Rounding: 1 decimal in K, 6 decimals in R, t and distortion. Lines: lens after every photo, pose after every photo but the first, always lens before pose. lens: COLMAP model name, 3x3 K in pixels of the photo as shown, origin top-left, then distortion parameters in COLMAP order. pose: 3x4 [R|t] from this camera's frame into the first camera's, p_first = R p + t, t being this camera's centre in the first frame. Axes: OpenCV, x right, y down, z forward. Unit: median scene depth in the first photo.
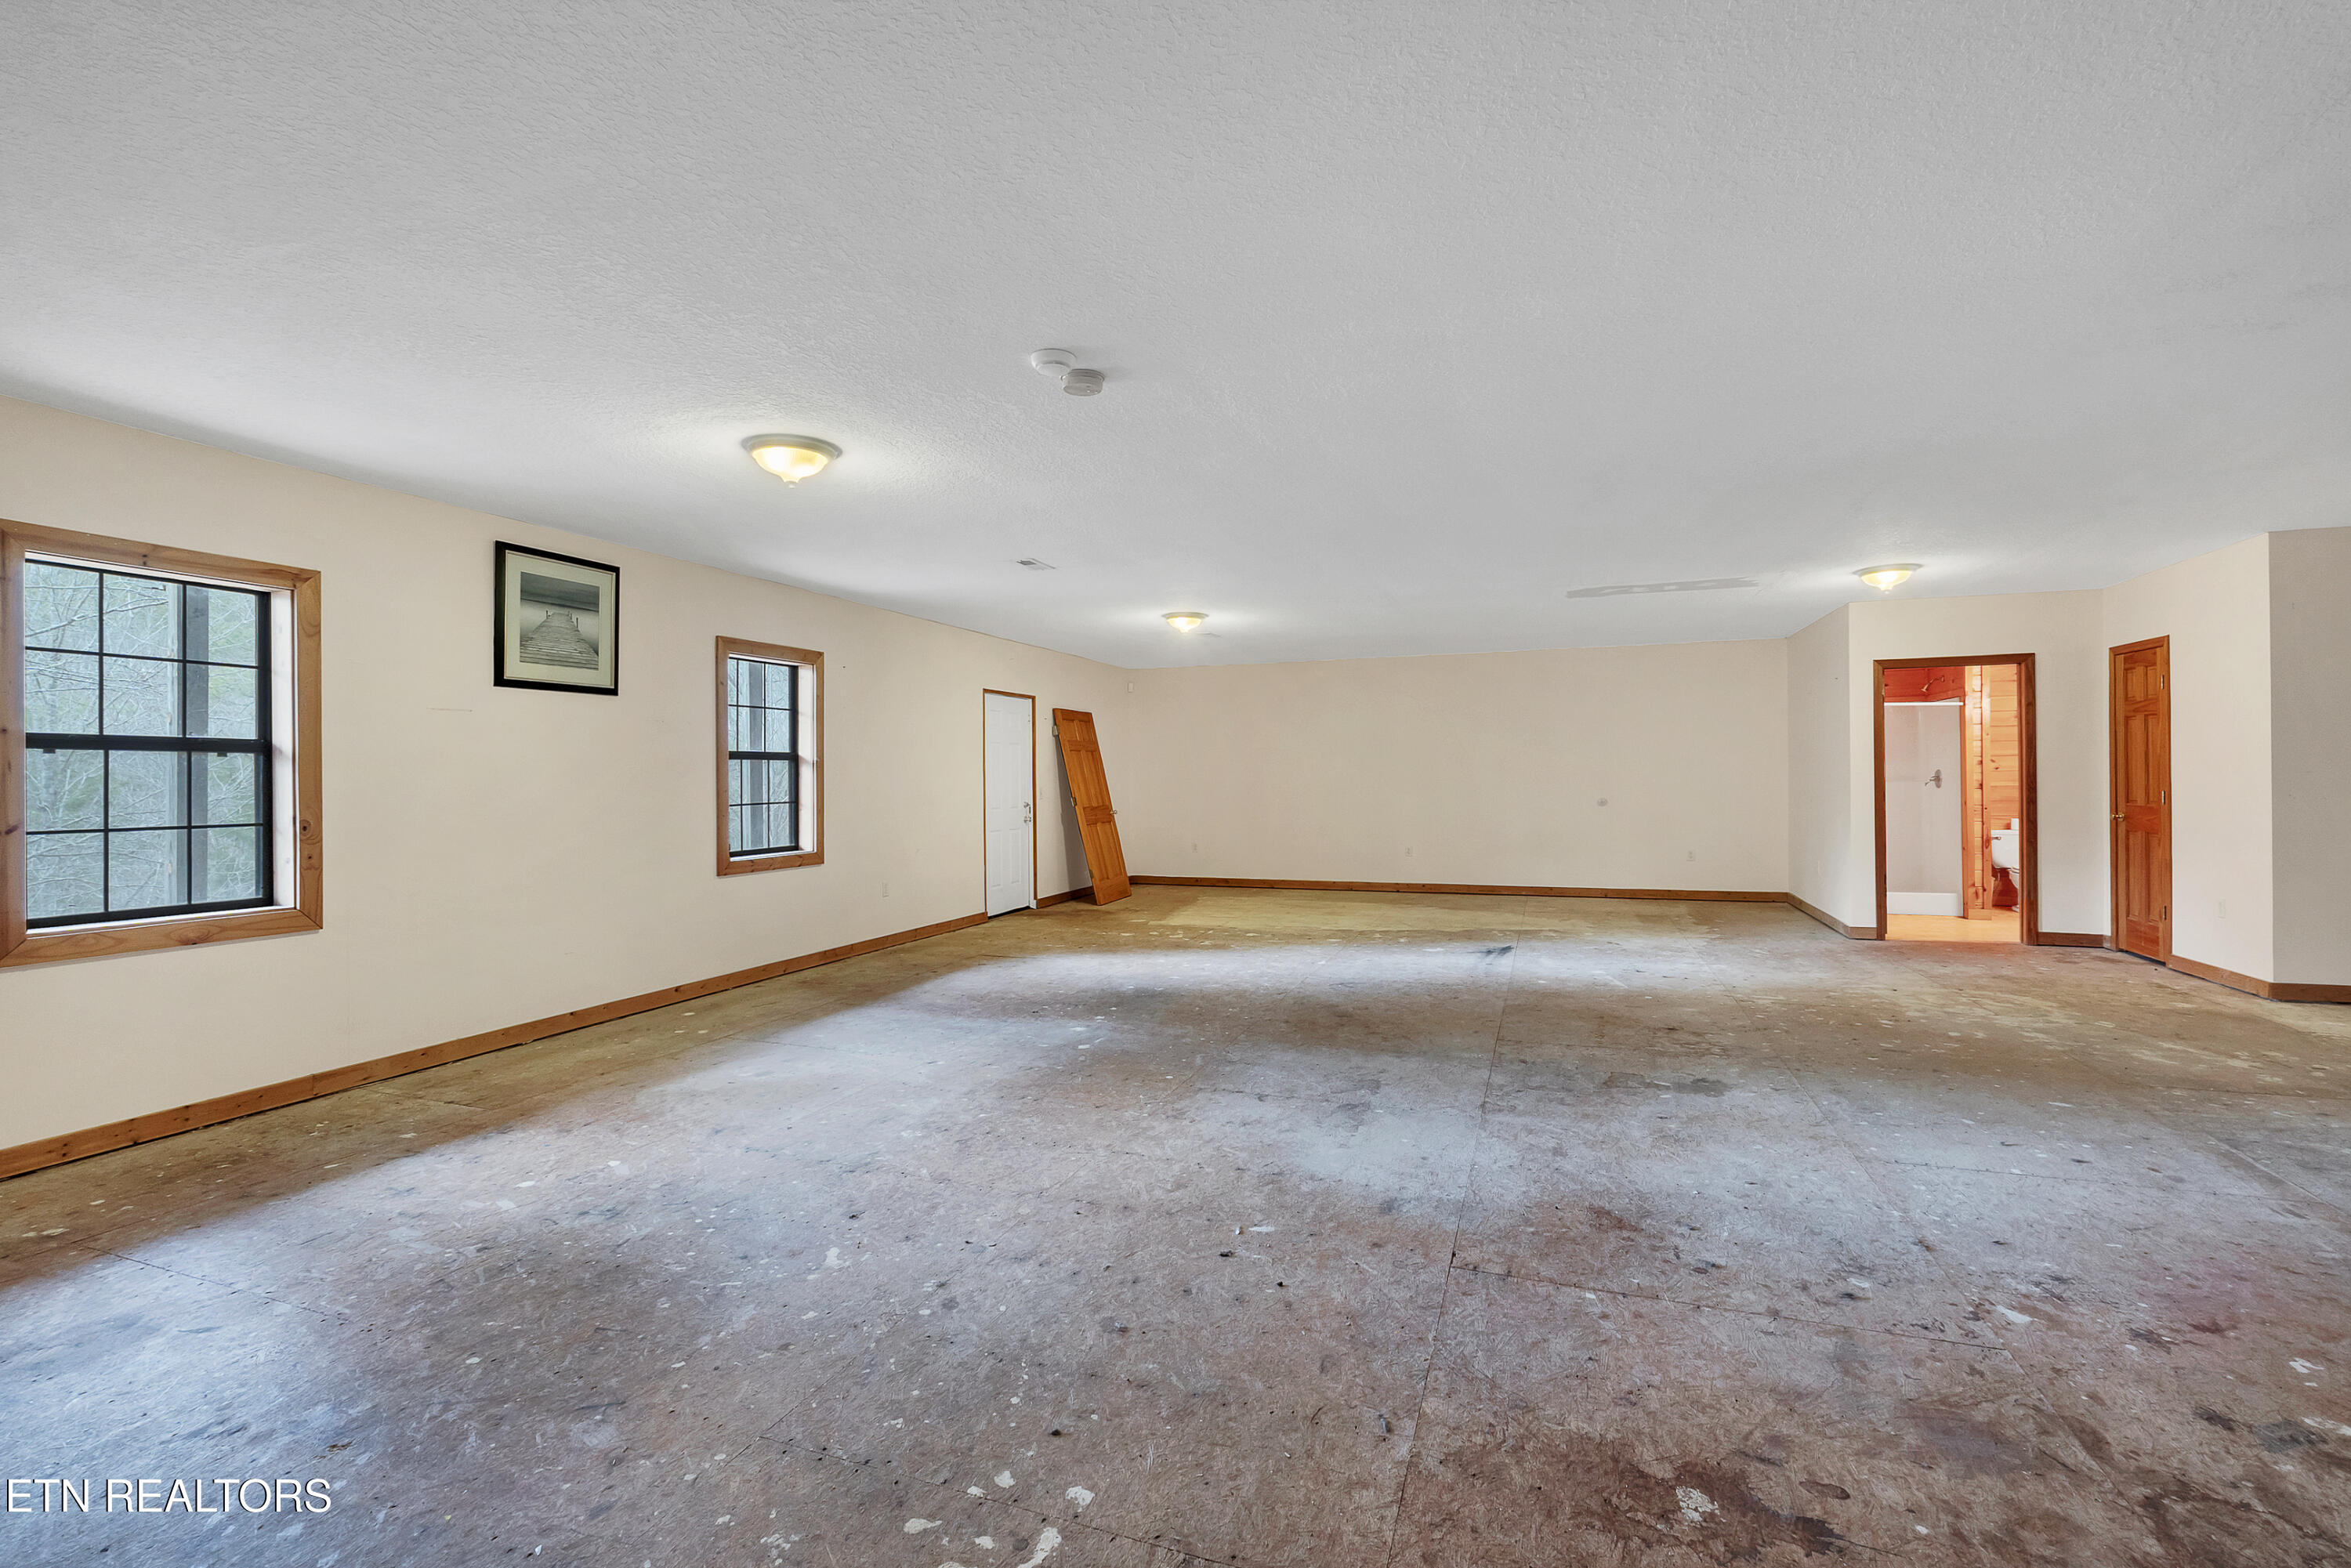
lens RADIAL K [[1022.0, 0, 1168.7], [0, 1022.0, 758.2], [0, 0, 1]] dist [-0.006884, -0.000431]
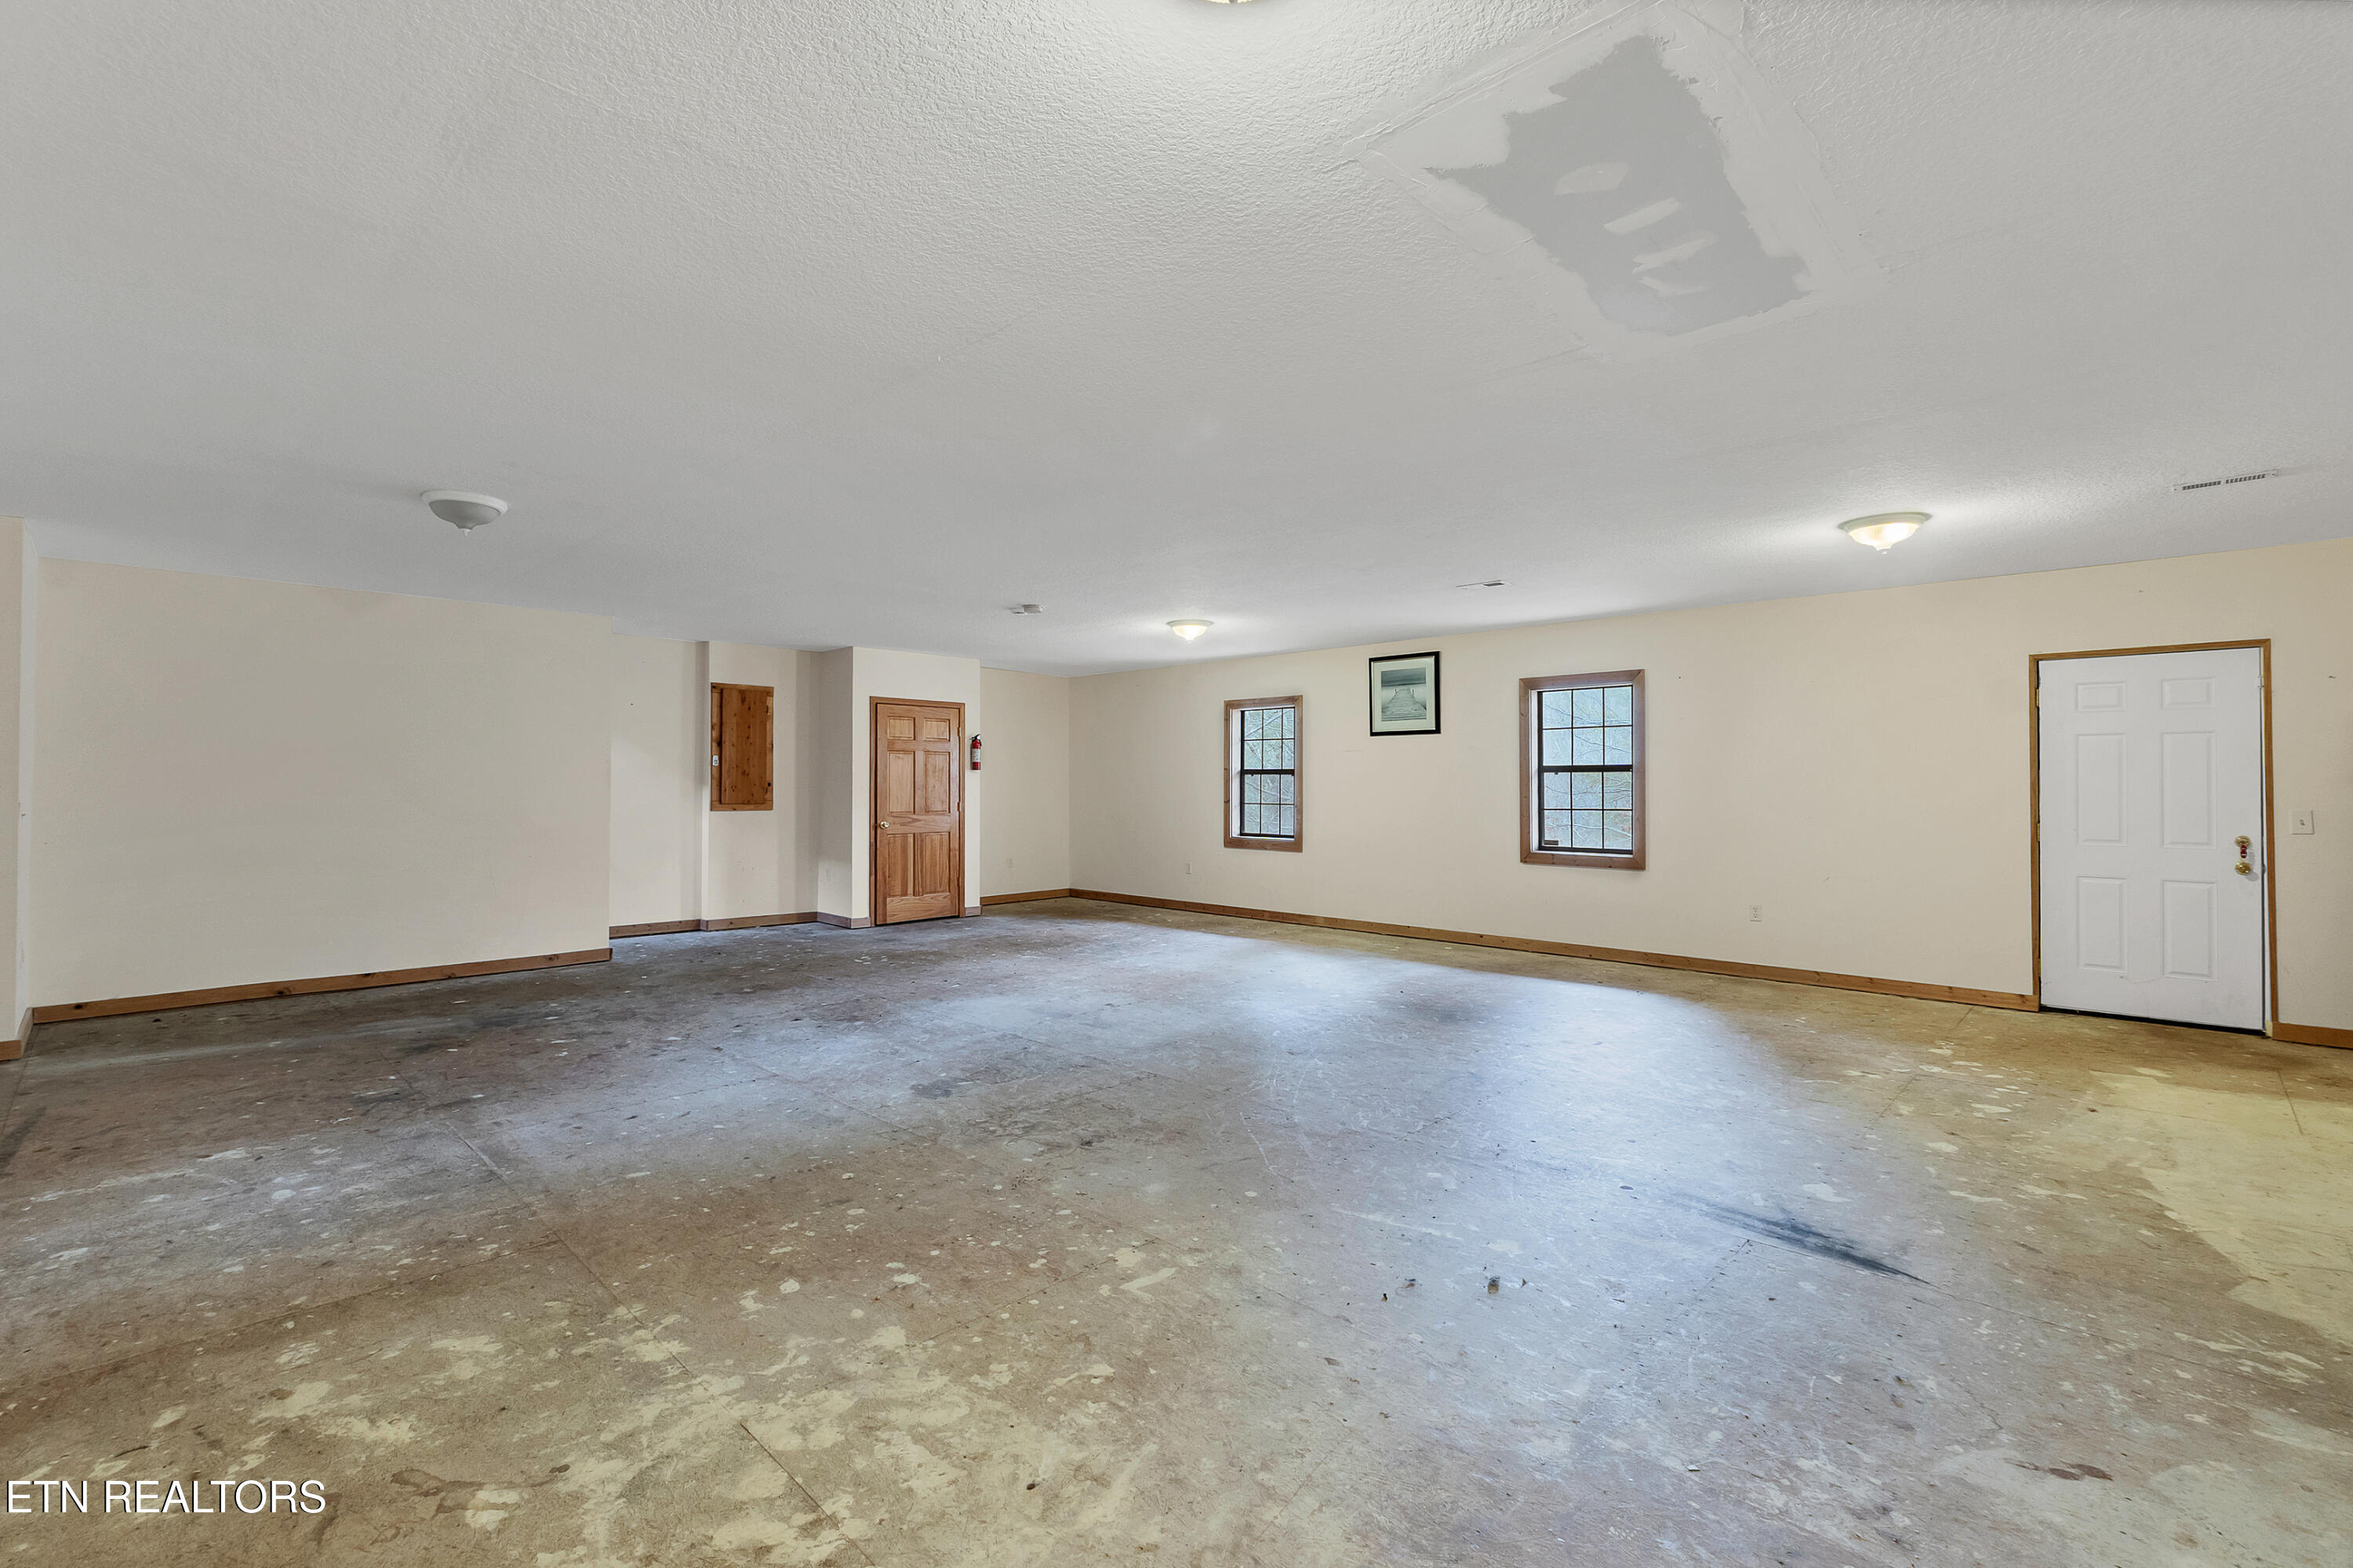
lens RADIAL K [[1022.9, 0, 1169.7], [0, 1022.9, 758.2], [0, 0, 1]] dist [-0.006884, -0.000431]
pose [[-0.399506, -0.017165, -0.916570, 1.389210], [0.015749, 0.999549, -0.025584, 0.012351], [0.916595, -0.024656, -0.399056, 1.640239]]
